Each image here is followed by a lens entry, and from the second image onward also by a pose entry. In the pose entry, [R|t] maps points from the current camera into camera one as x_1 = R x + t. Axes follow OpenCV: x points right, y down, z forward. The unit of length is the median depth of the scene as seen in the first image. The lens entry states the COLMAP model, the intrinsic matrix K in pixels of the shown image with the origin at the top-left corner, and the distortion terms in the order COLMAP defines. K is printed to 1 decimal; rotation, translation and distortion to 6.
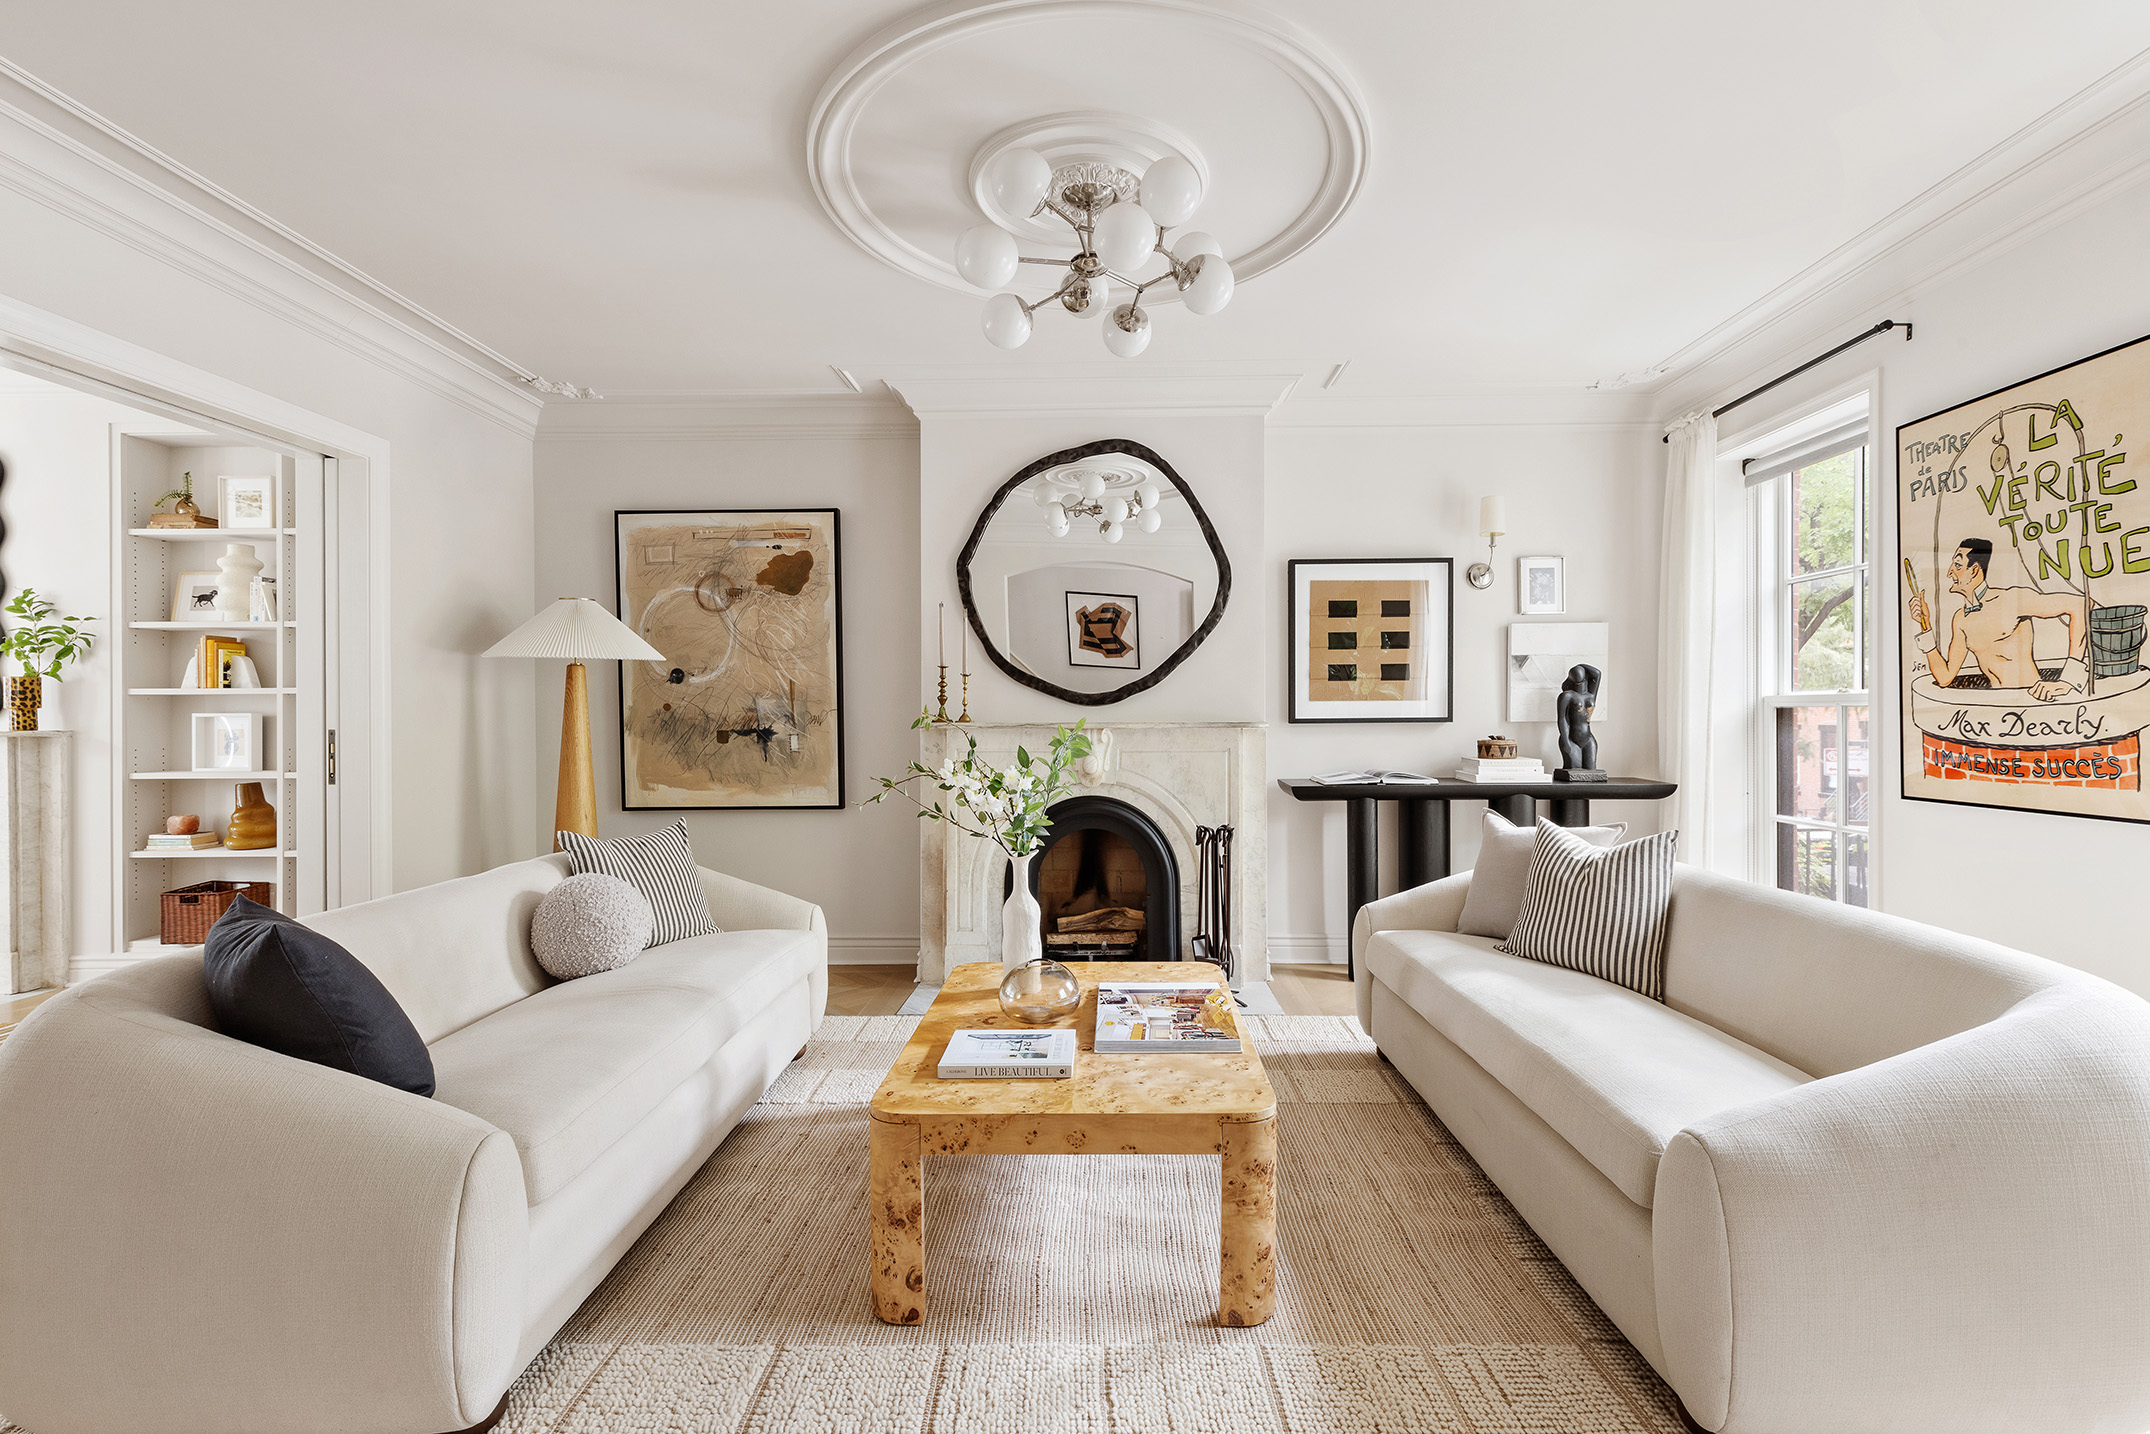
lens RADIAL K [[990.4, 0, 1074.0], [0, 990.4, 711.9], [0, 0, 1]] dist [0.001655, 0.000791]
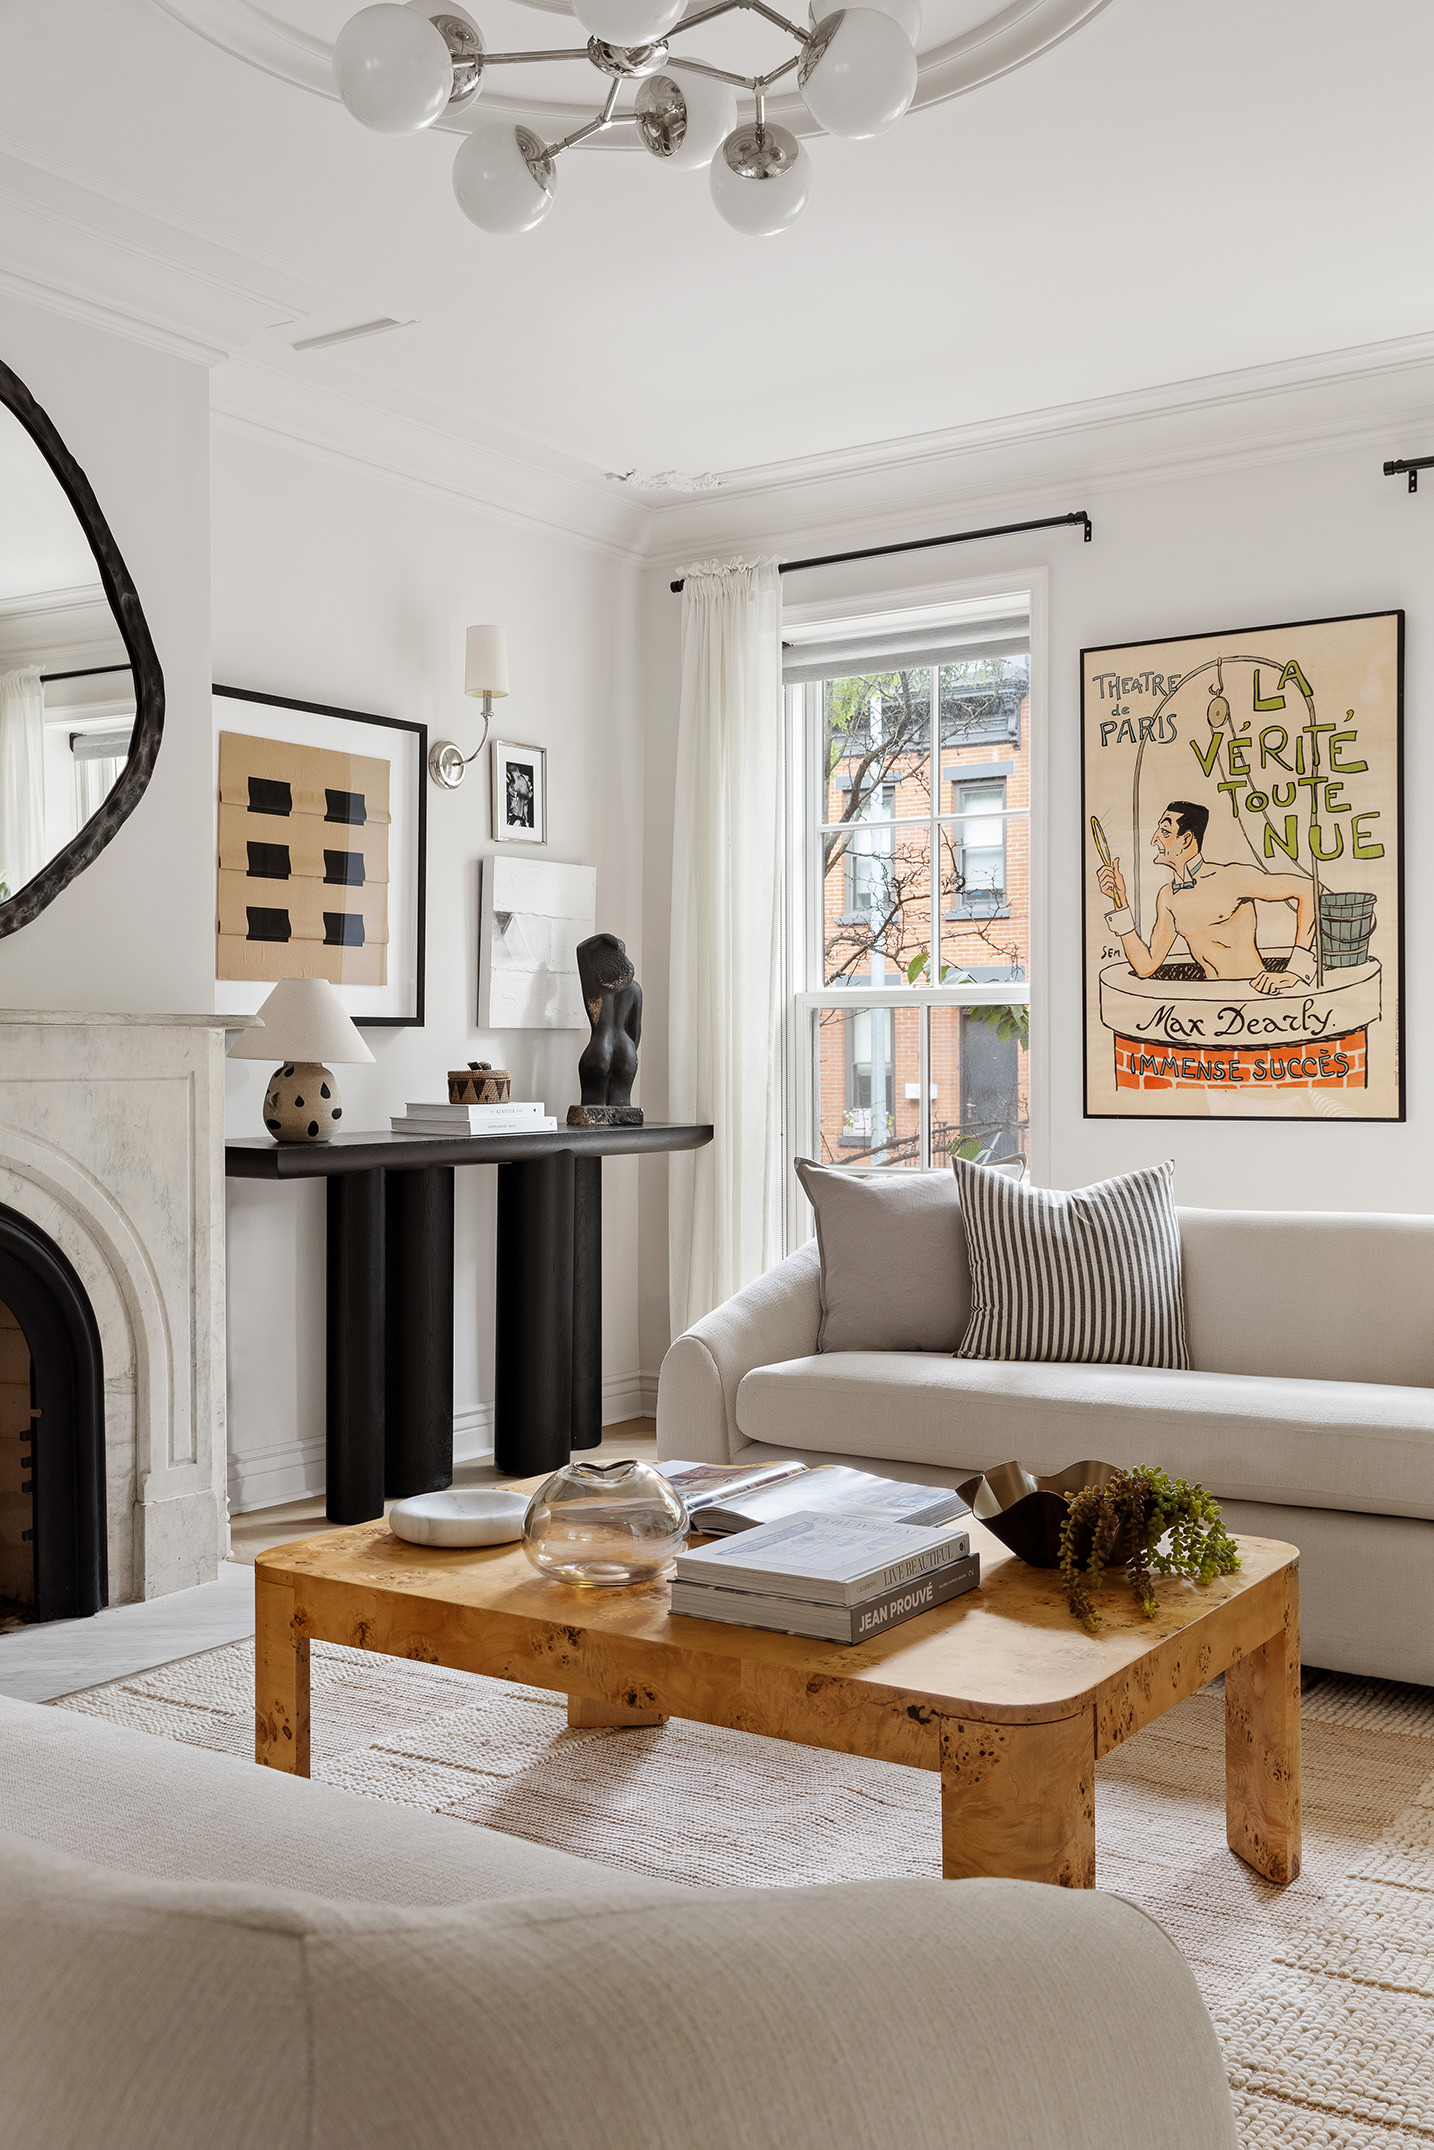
lens RADIAL K [[2125.2, 0, 729.8], [0, 2125.2, 1091.3], [0, 0, 1]] dist [0.008923, 0.000000]
pose [[0.514838, -0.008308, 0.857247, -0.561405], [-0.001339, 0.999944, 0.010494, 0.035131], [-0.857286, -0.006550, 0.514798, 0.265647]]
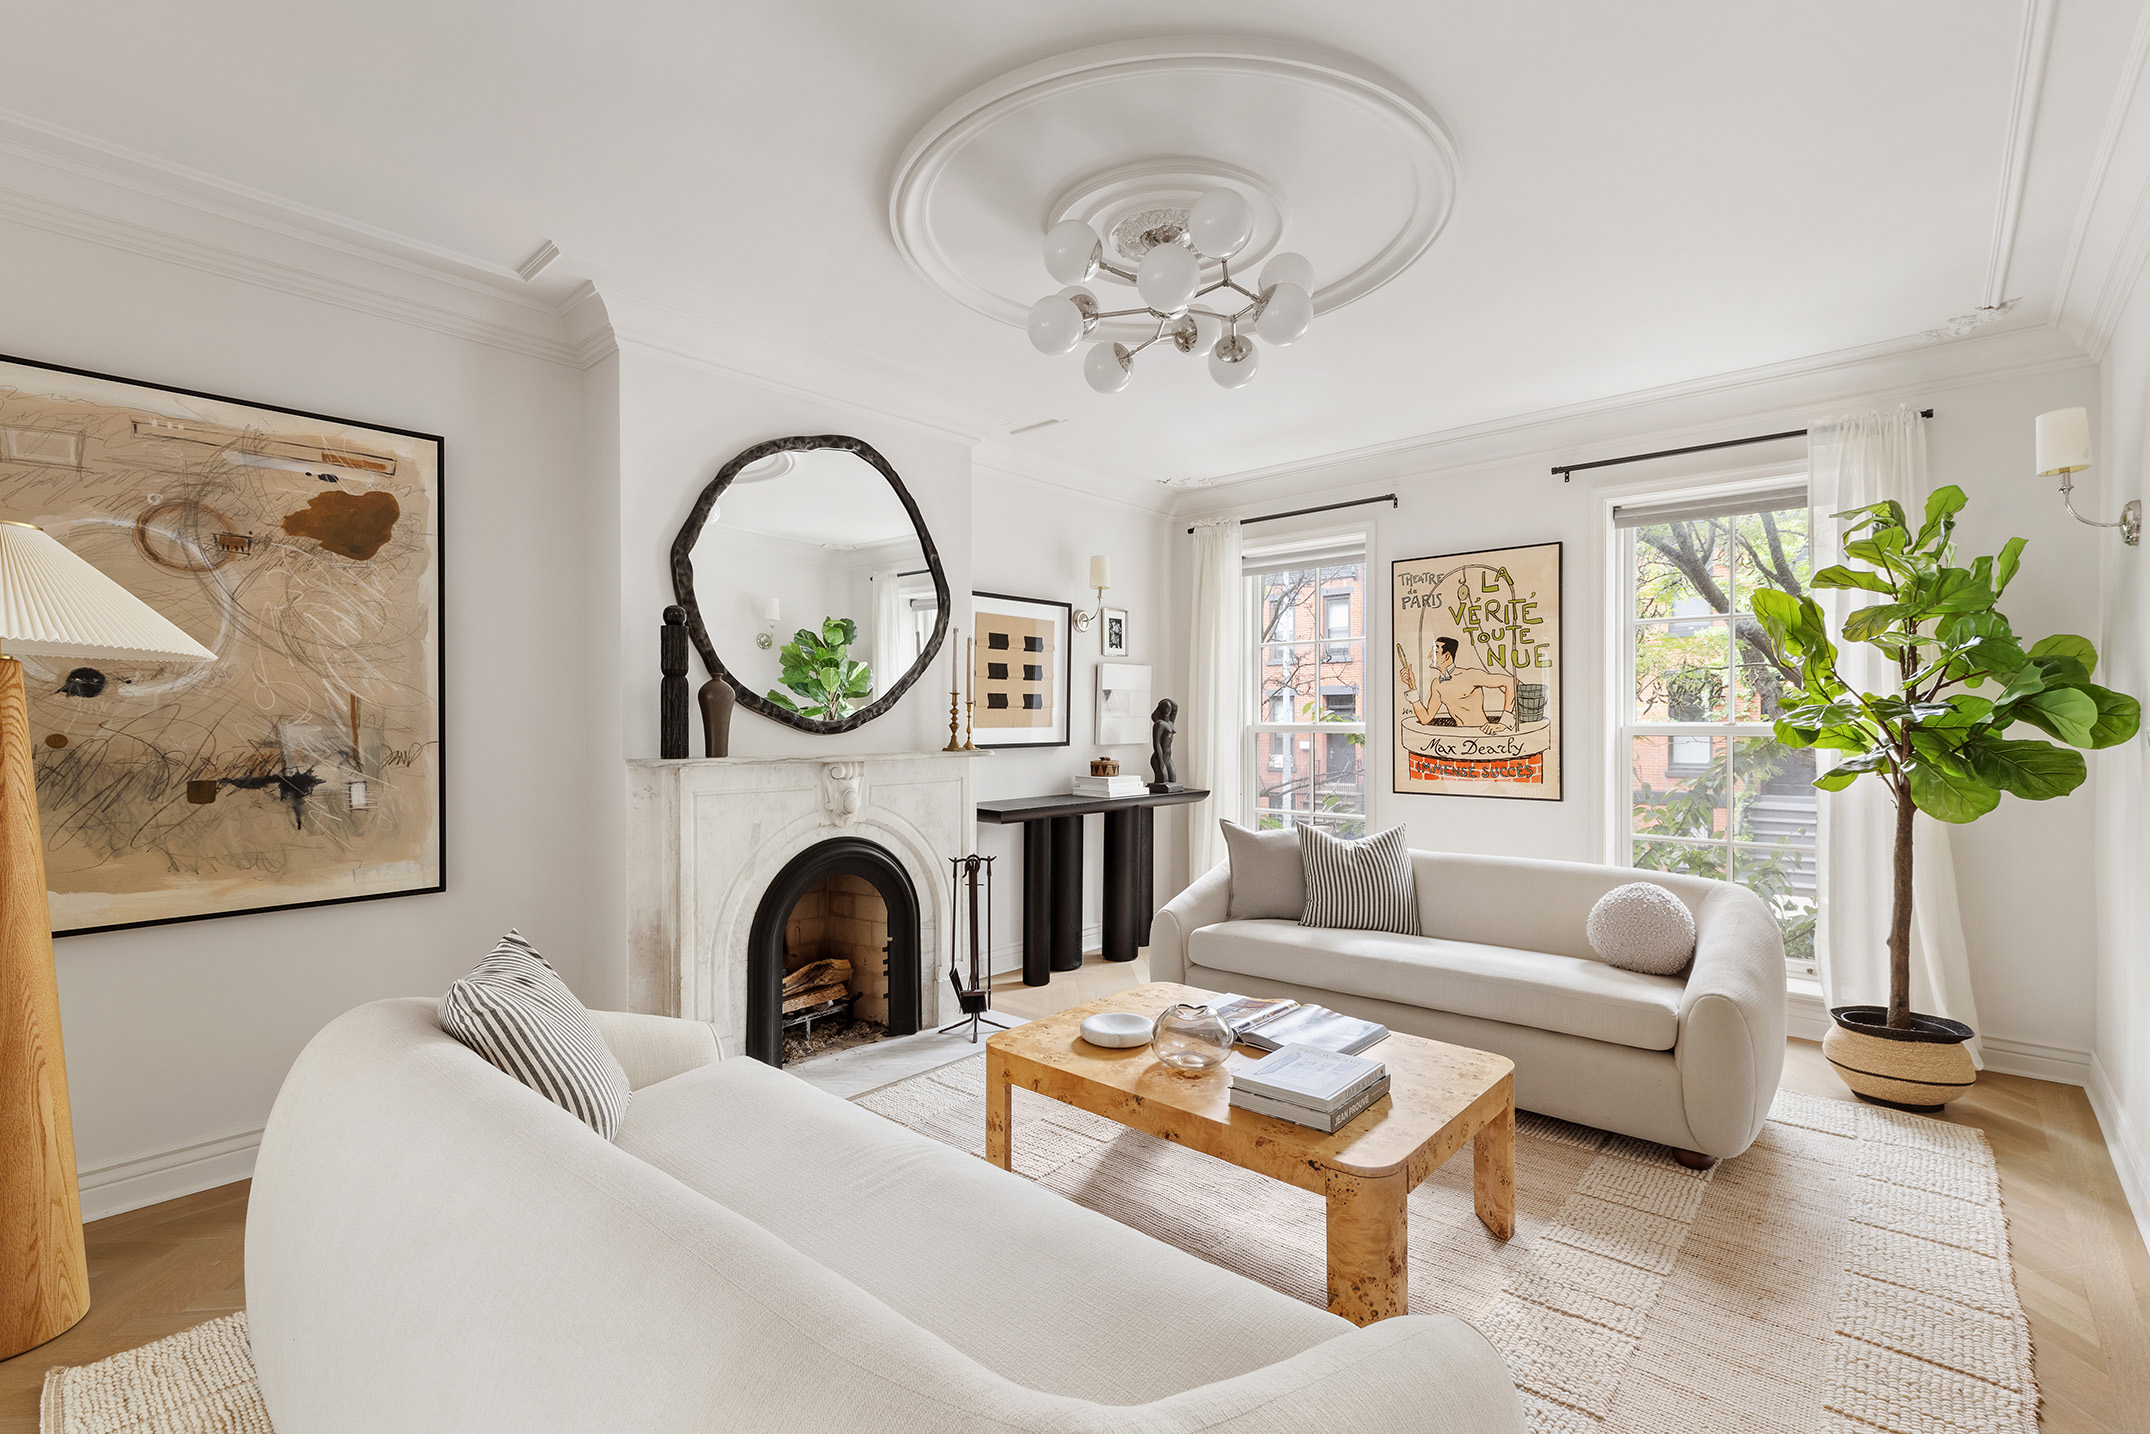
lens RADIAL K [[990.4, 0, 1069.1], [0, 990.4, 722.2], [0, 0, 1]] dist [0.001655, 0.000791]
pose [[0.633802, 0.001294, 0.773494, -0.535550], [-0.004101, 0.999990, 0.001687, -0.020065], [-0.773484, -0.004241, 0.633802, 0.283391]]
